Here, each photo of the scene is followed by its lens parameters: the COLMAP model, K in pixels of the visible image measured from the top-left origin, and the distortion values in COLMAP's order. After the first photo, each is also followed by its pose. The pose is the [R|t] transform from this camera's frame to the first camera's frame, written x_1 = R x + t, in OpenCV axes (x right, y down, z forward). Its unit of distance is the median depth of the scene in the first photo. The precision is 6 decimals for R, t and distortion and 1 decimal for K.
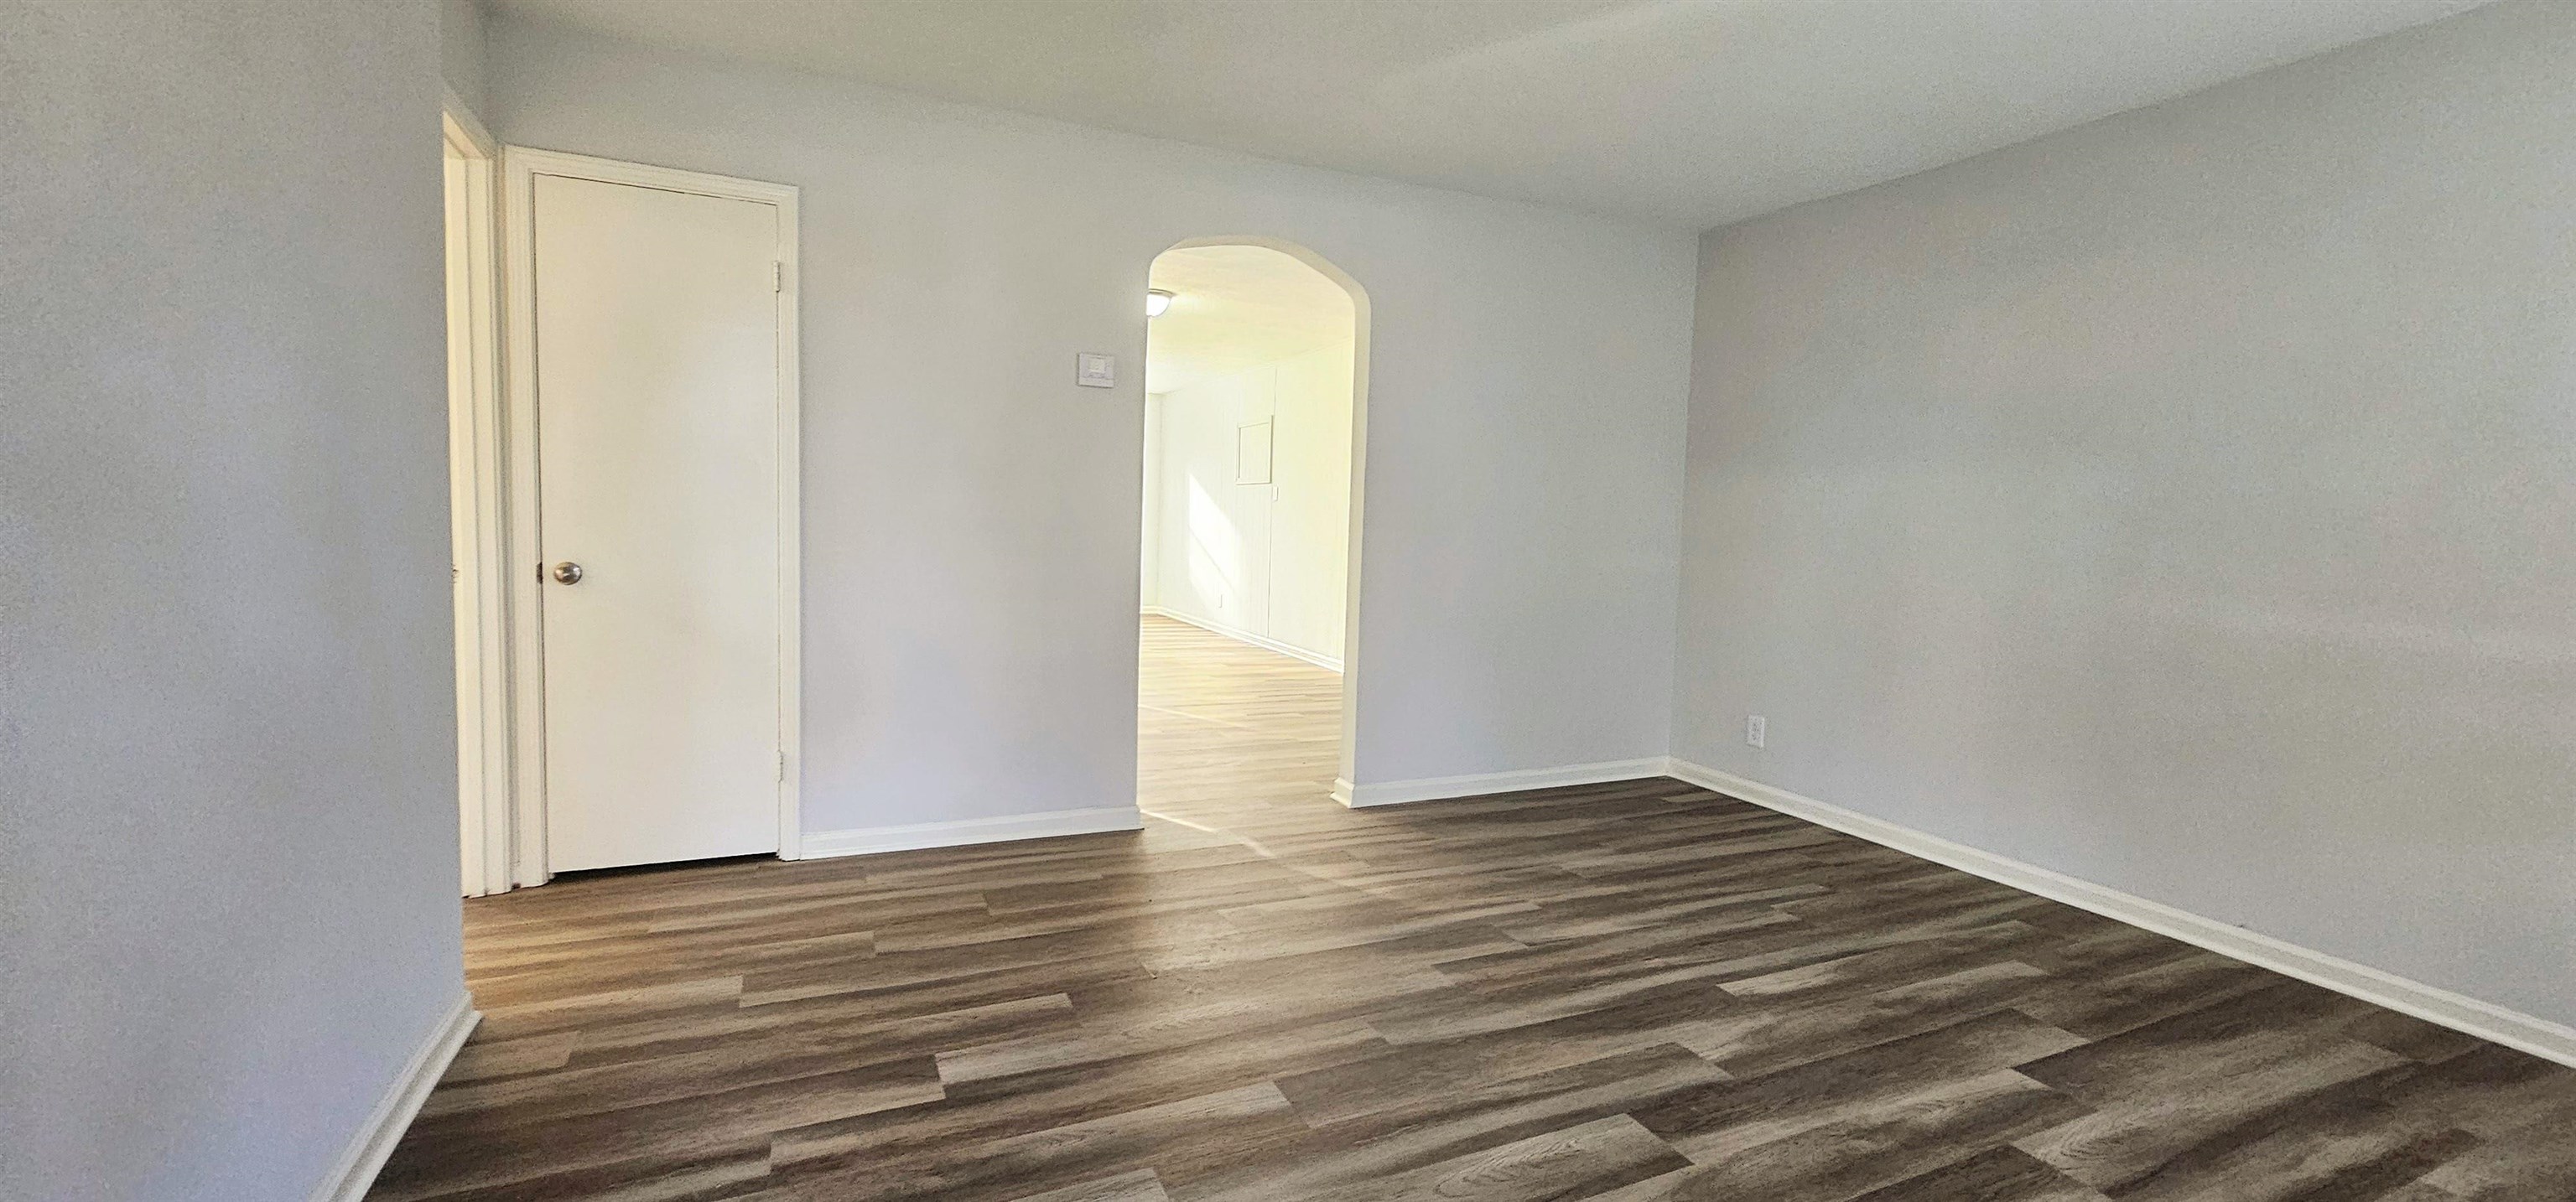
lens RADIAL K [[1053.4, 0, 1284.5], [0, 1053.4, 617.0], [0, 0, 1]] dist [-0.002918, 0.001150]
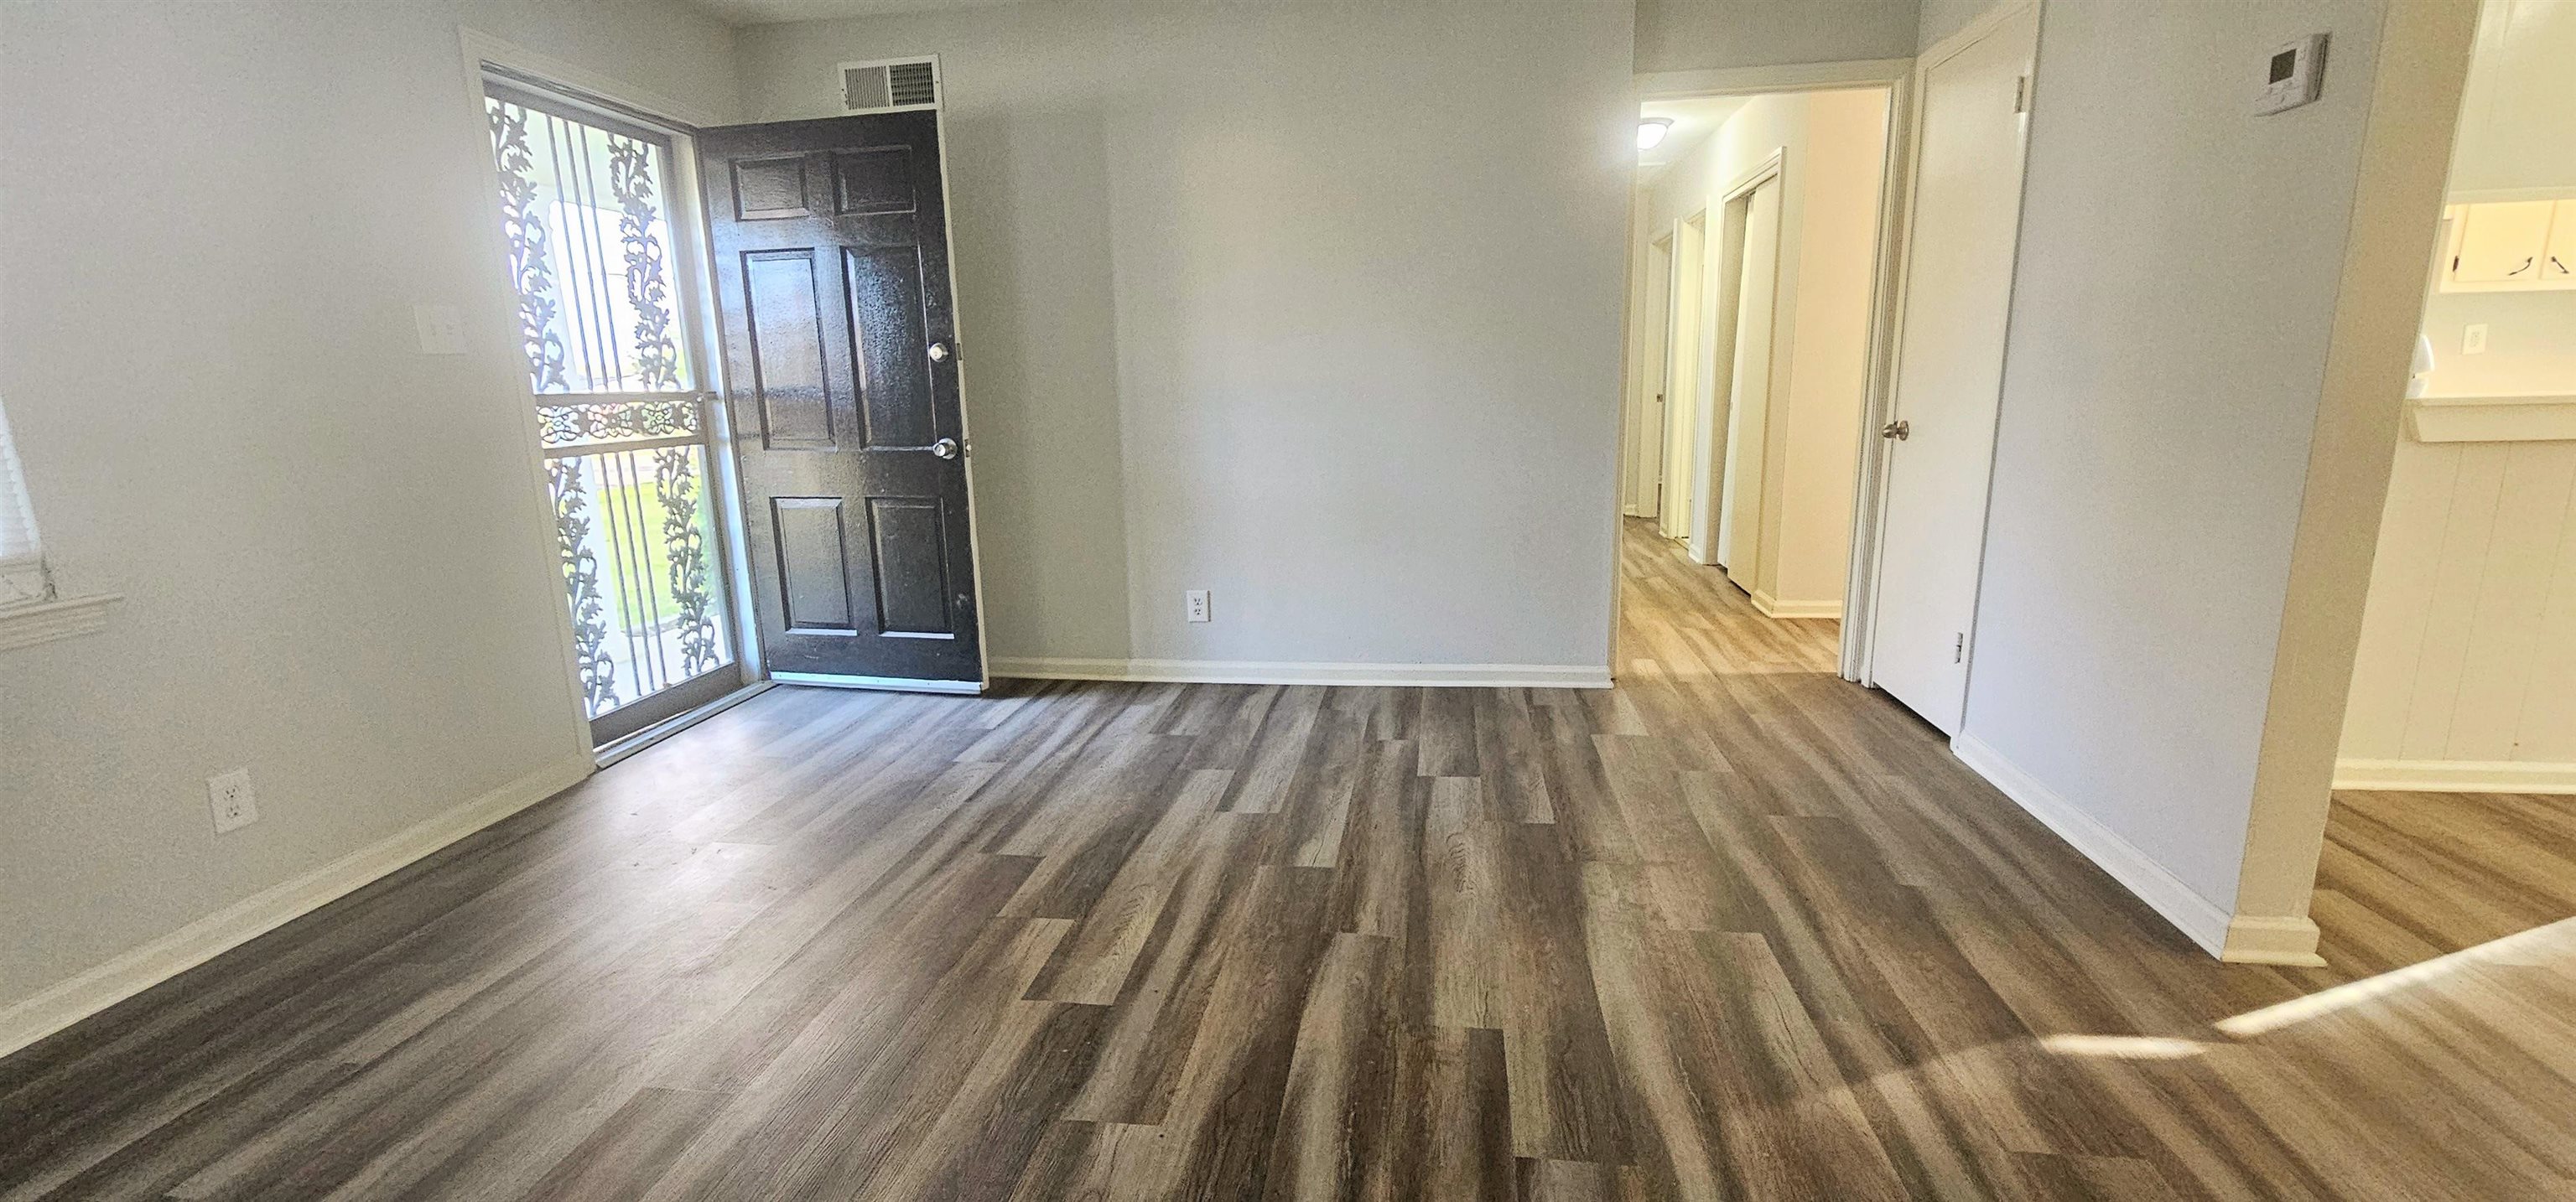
lens RADIAL K [[1053.4, 0, 1276.5], [0, 1053.4, 591.0], [0, 0, 1]] dist [-0.002918, 0.001150]
pose [[-0.544604, 0.150897, -0.825007, 0.818857], [-0.073071, 0.971404, 0.225910, -0.098958], [0.835504, 0.183315, -0.518004, 1.307298]]
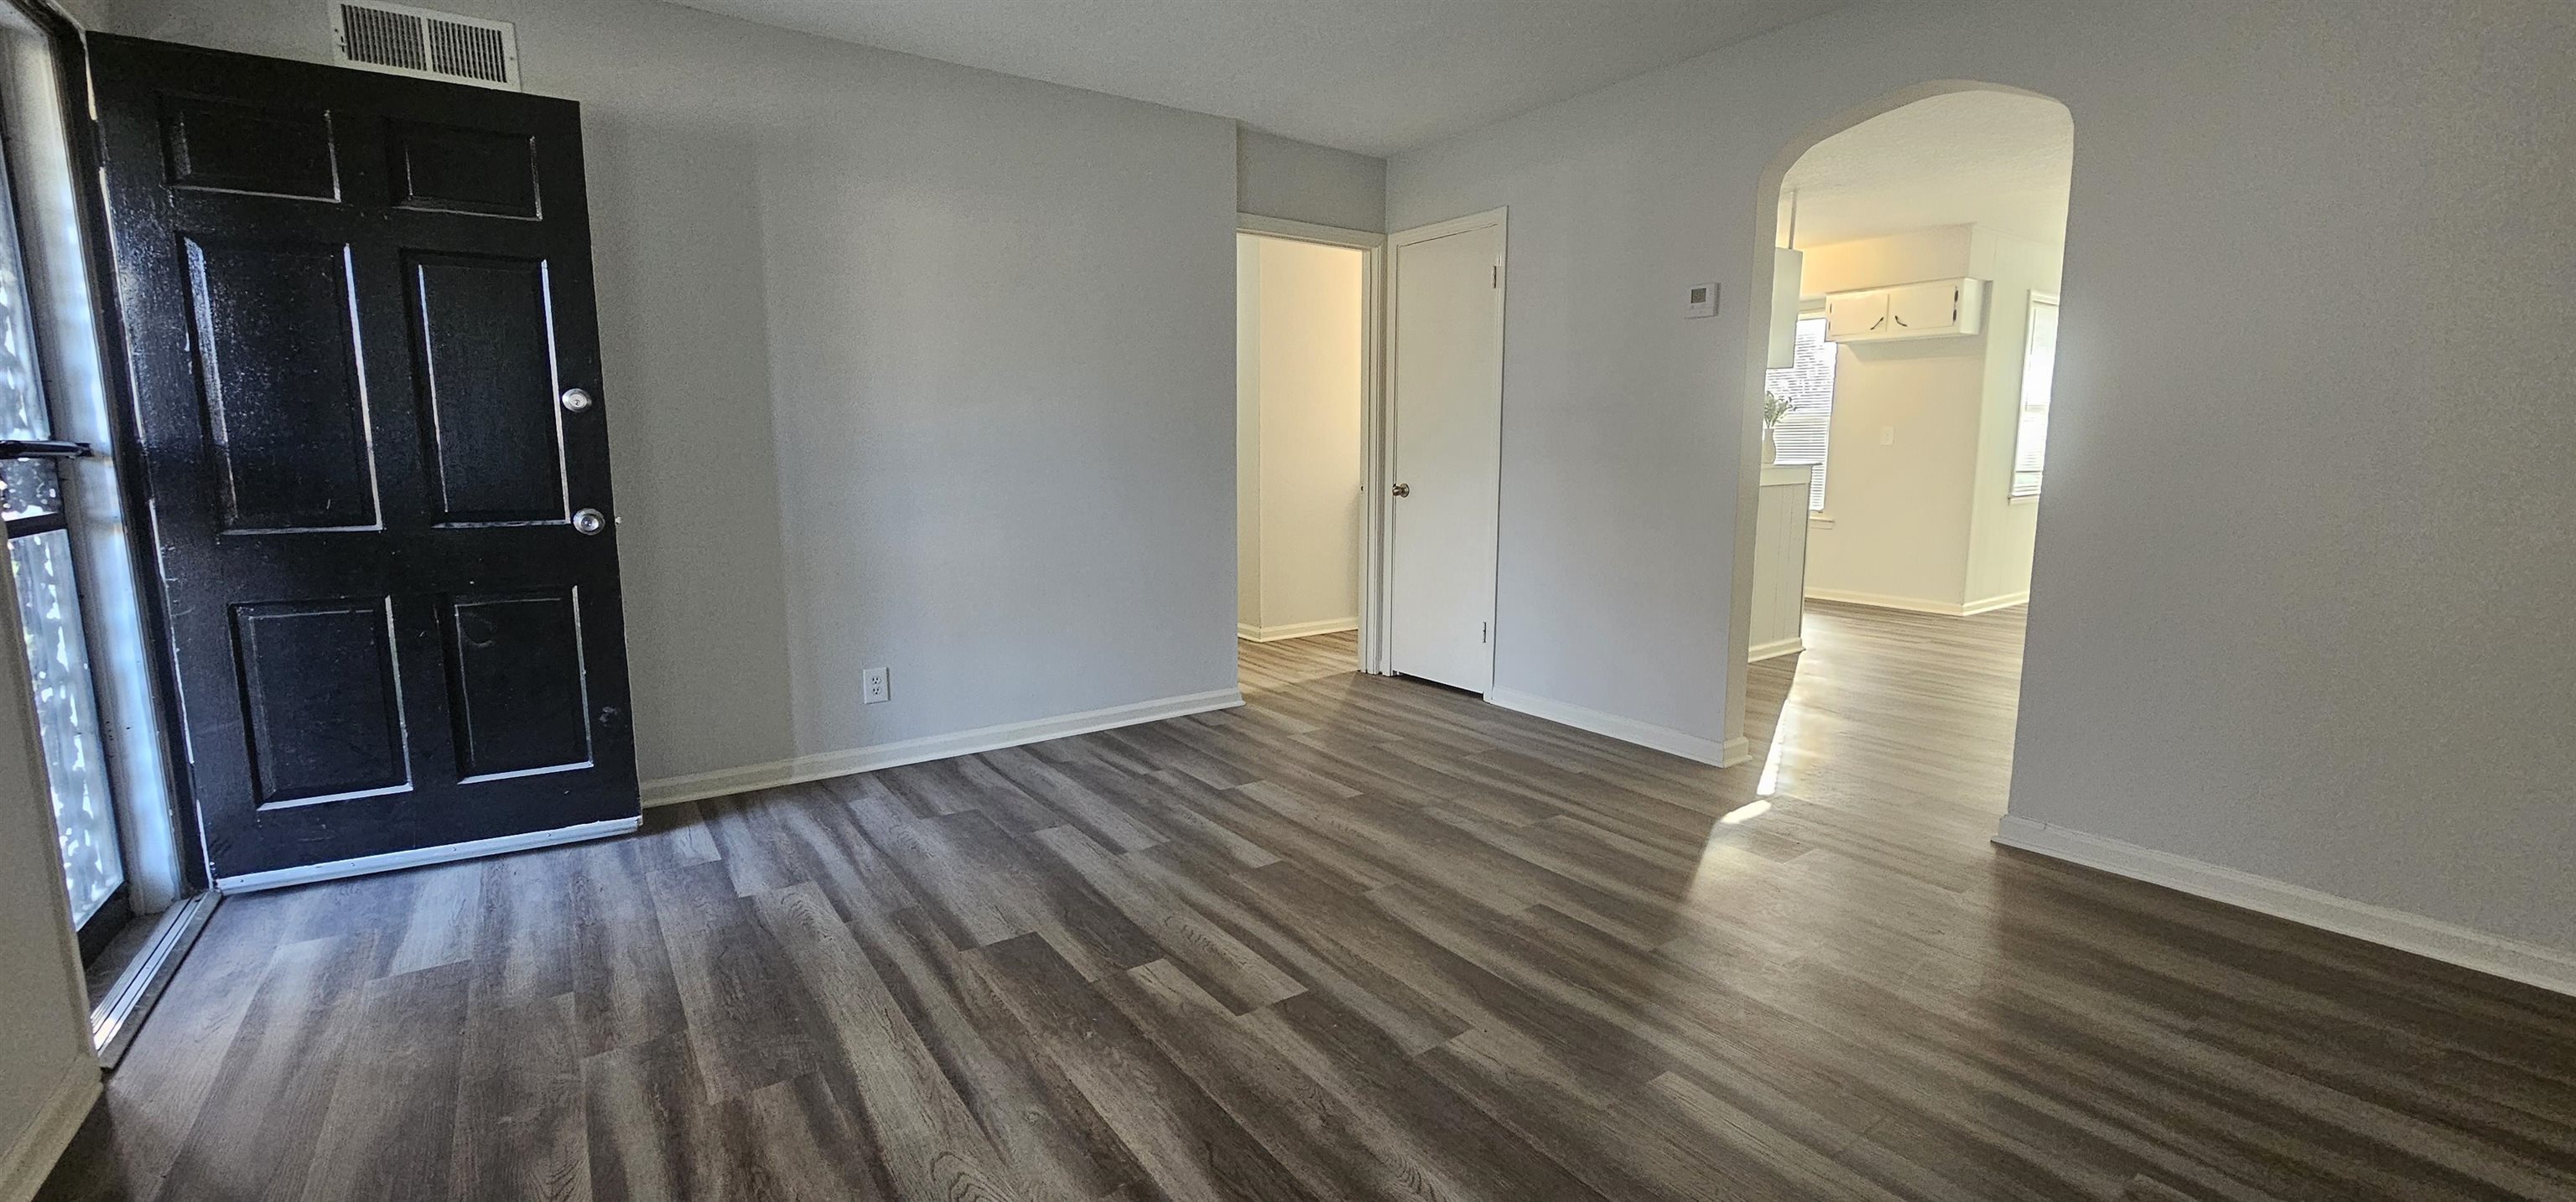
lens RADIAL K [[1053.4, 0, 1280.9], [0, 1053.4, 591.8], [0, 0, 1]] dist [-0.002918, 0.001150]
pose [[0.188785, 0.106481, -0.976228, 1.111196], [-0.087942, 0.991943, 0.091189, -0.019995], [0.978073, 0.068636, 0.196628, 0.621308]]
